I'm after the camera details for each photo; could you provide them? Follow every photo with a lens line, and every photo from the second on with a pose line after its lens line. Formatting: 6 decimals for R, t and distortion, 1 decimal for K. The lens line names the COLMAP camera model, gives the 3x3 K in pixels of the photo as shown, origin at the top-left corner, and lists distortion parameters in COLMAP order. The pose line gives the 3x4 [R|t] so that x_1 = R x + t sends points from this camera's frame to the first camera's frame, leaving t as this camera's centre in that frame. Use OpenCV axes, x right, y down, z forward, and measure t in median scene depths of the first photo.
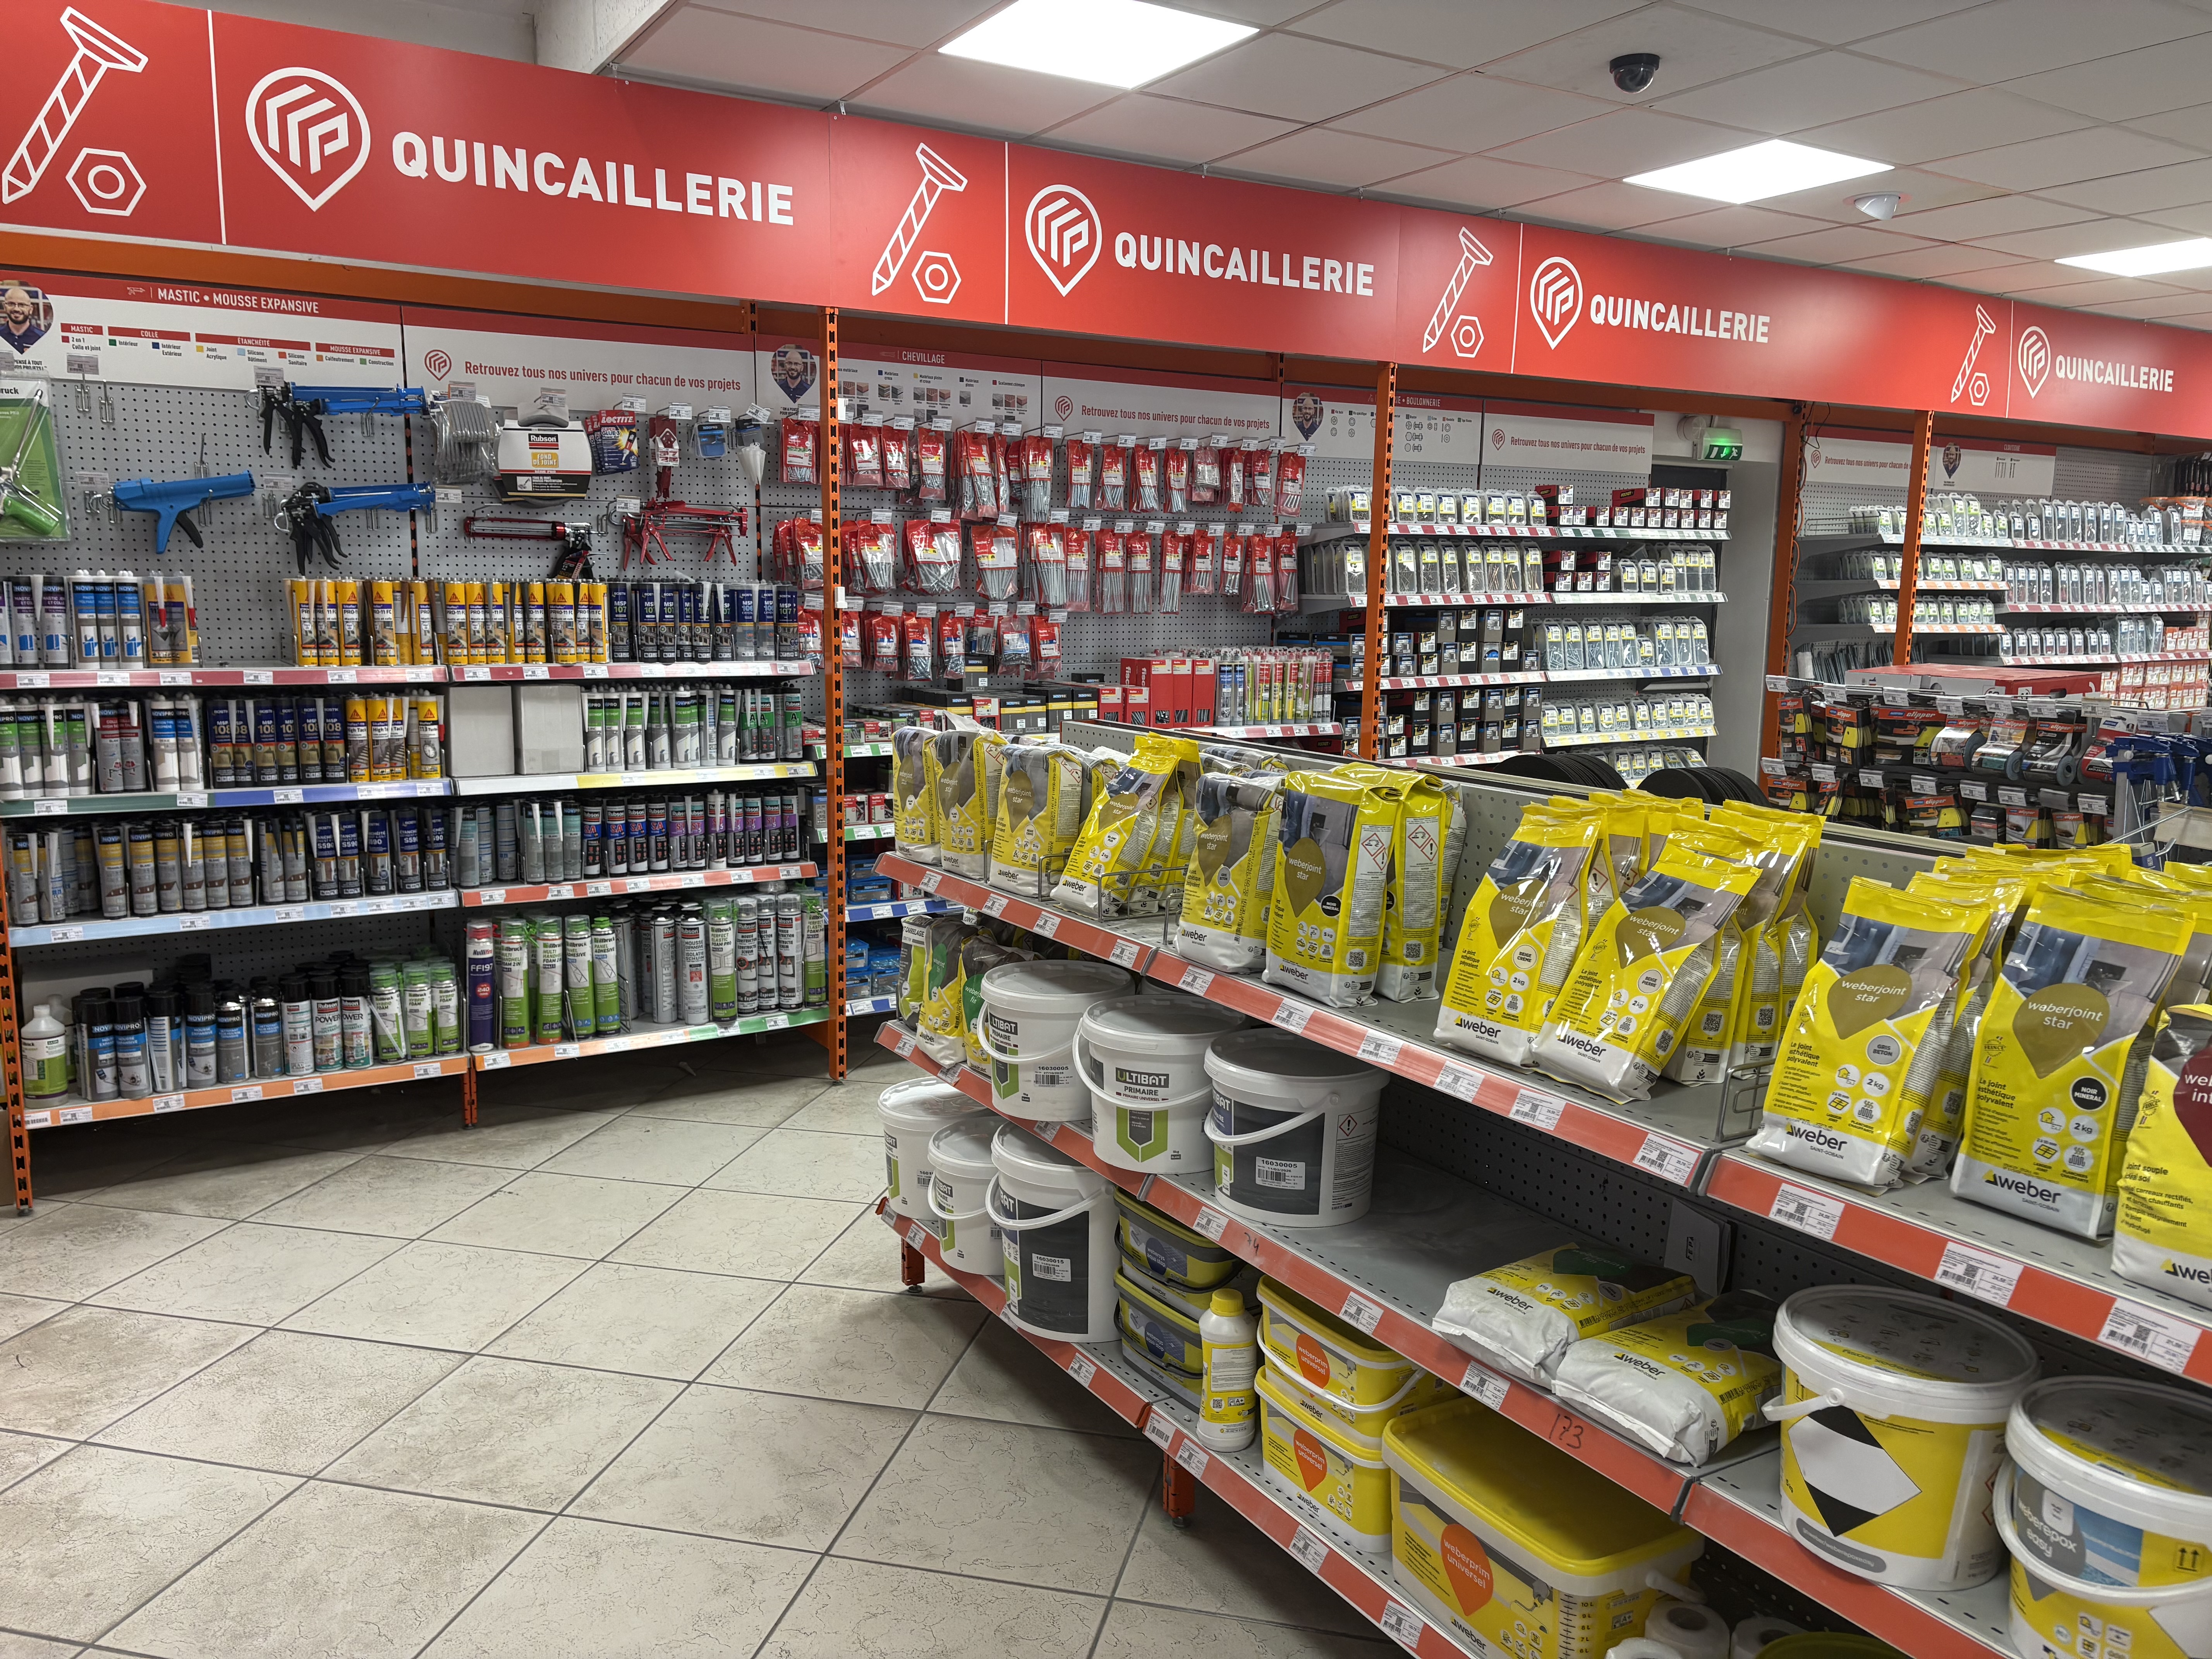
lens RADIAL K [[1670.4, 0, 1106.0], [0, 1670.4, 829.5], [0, 0, 1]] dist [0.007158, 0.002728]
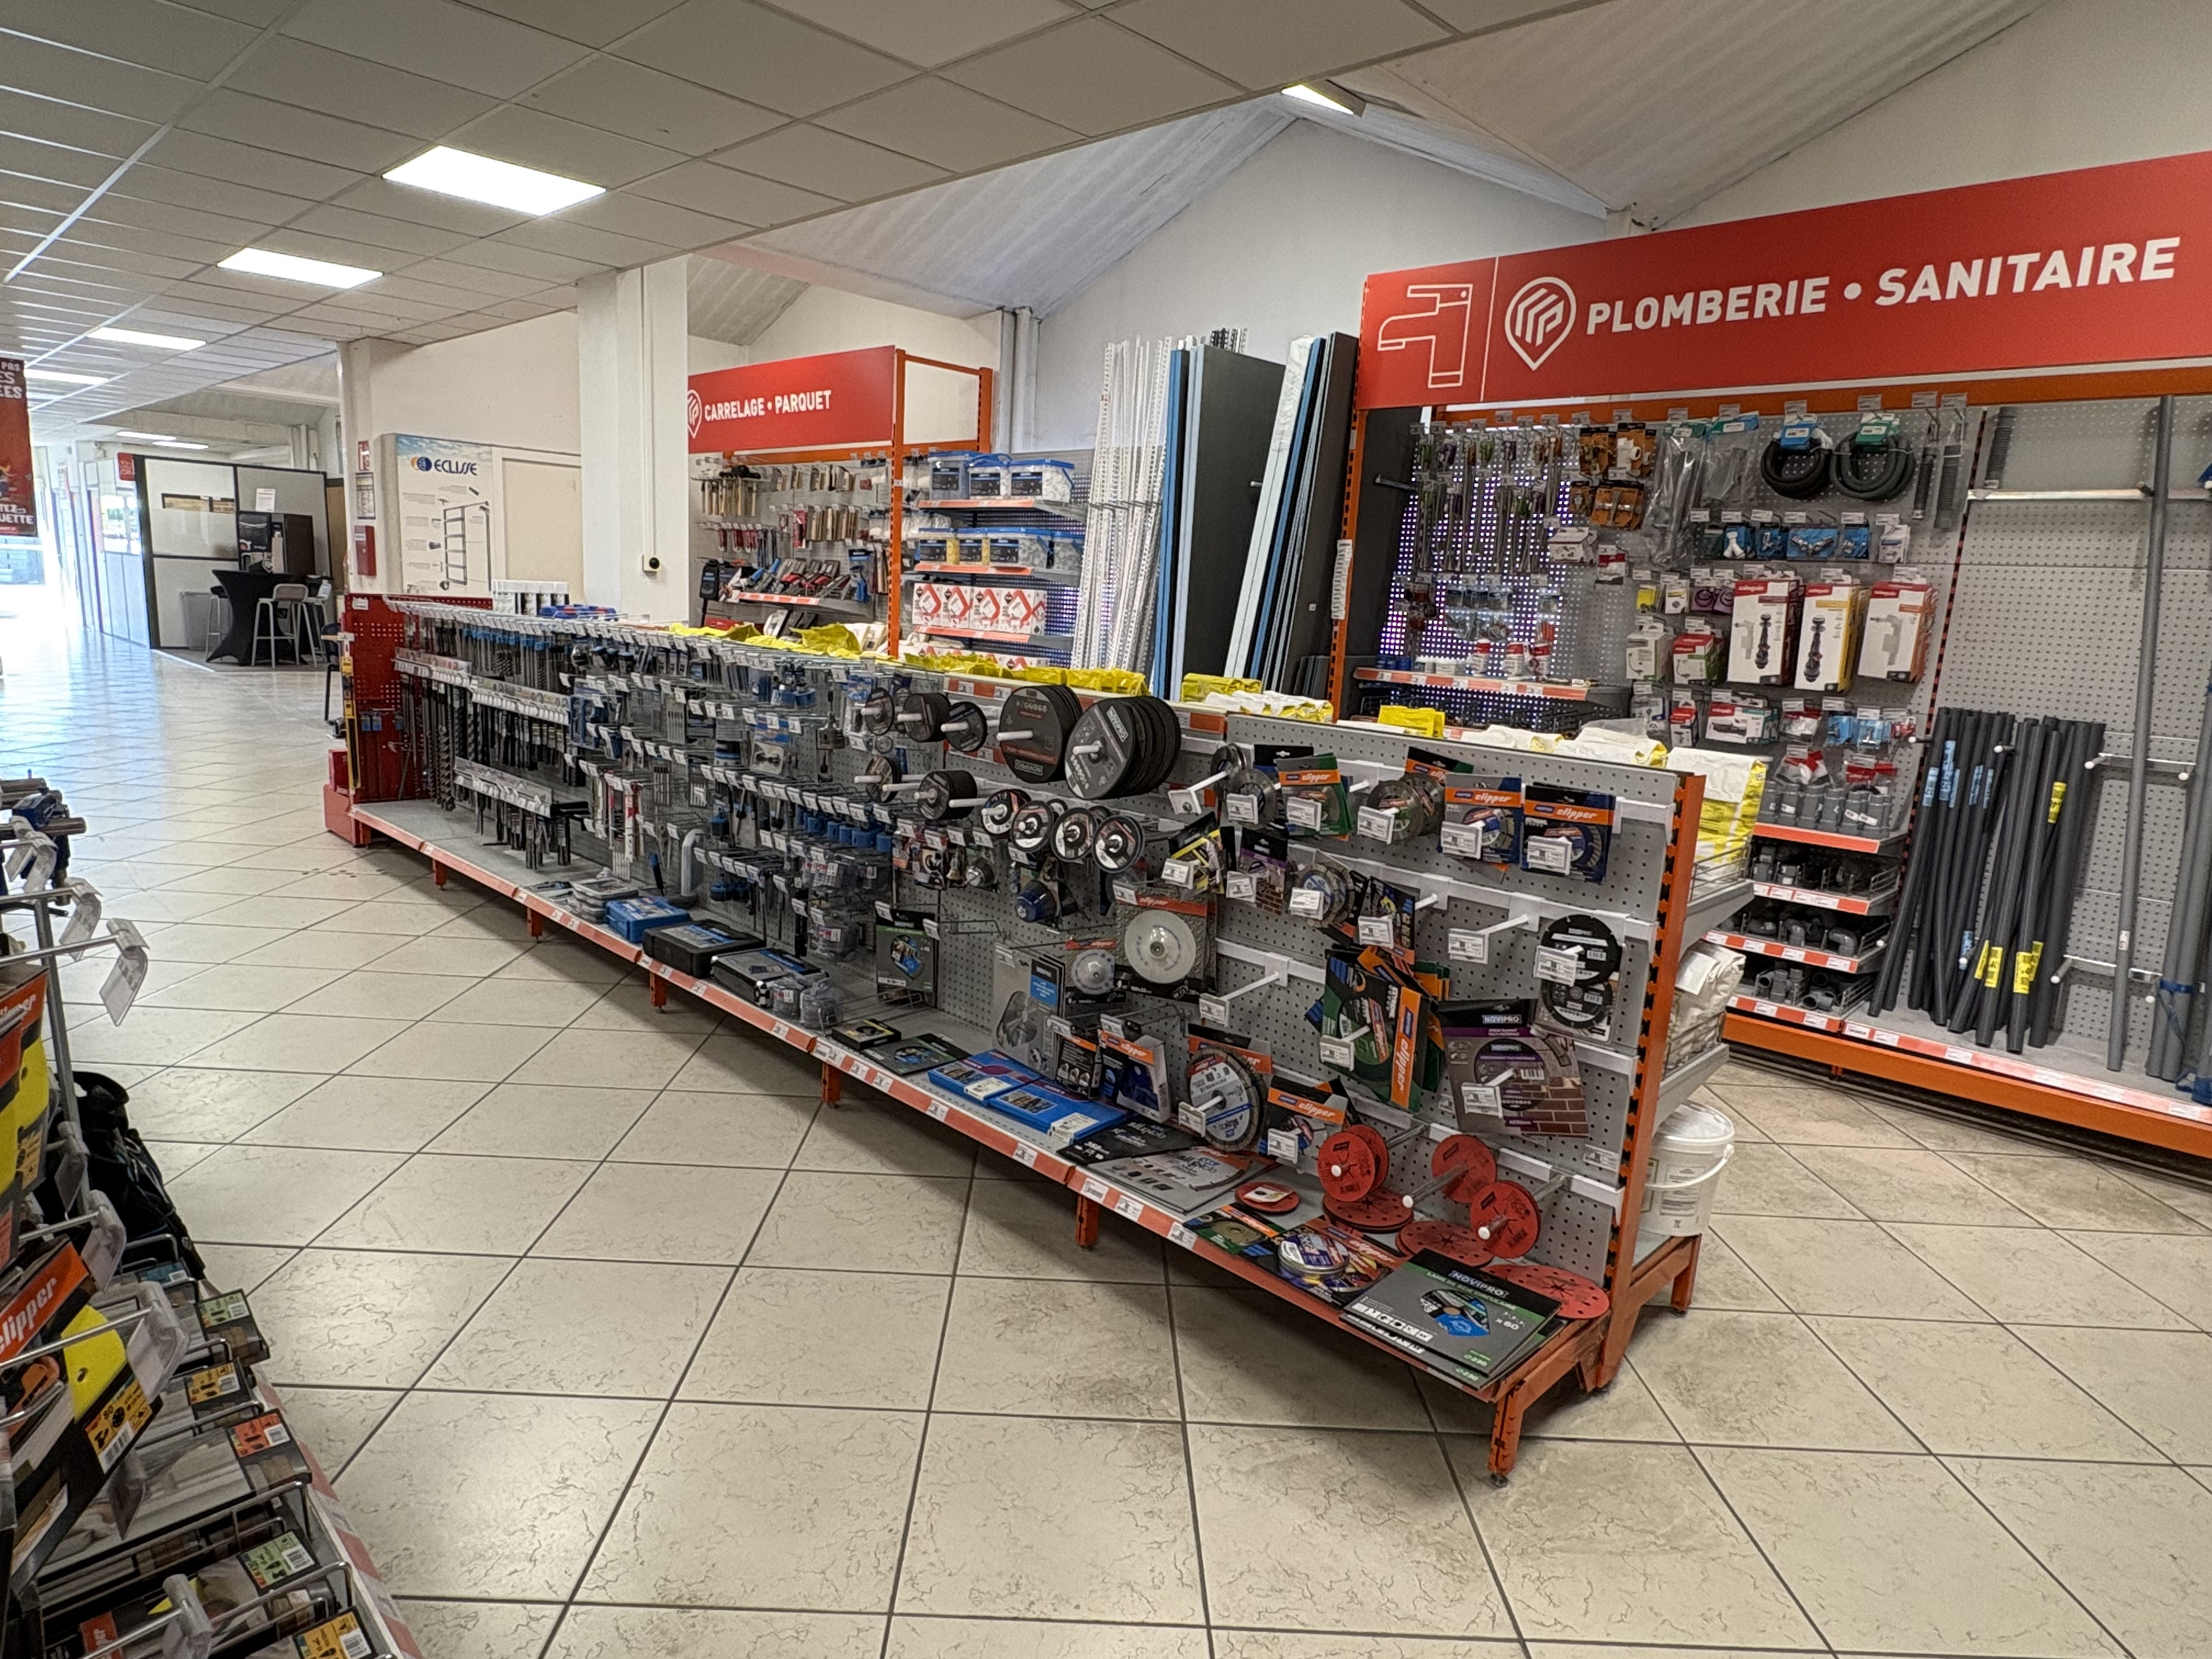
lens RADIAL K [[1267.1, 0, 1106.0], [0, 1267.1, 829.5], [0, 0, 1]] dist [-0.003580, 0.002499]
pose [[0.252918, 0.186037, -0.949433, 0.653103], [-0.190468, 0.971708, 0.139663, -0.050716], [0.948554, 0.145514, 0.281196, 0.389738]]
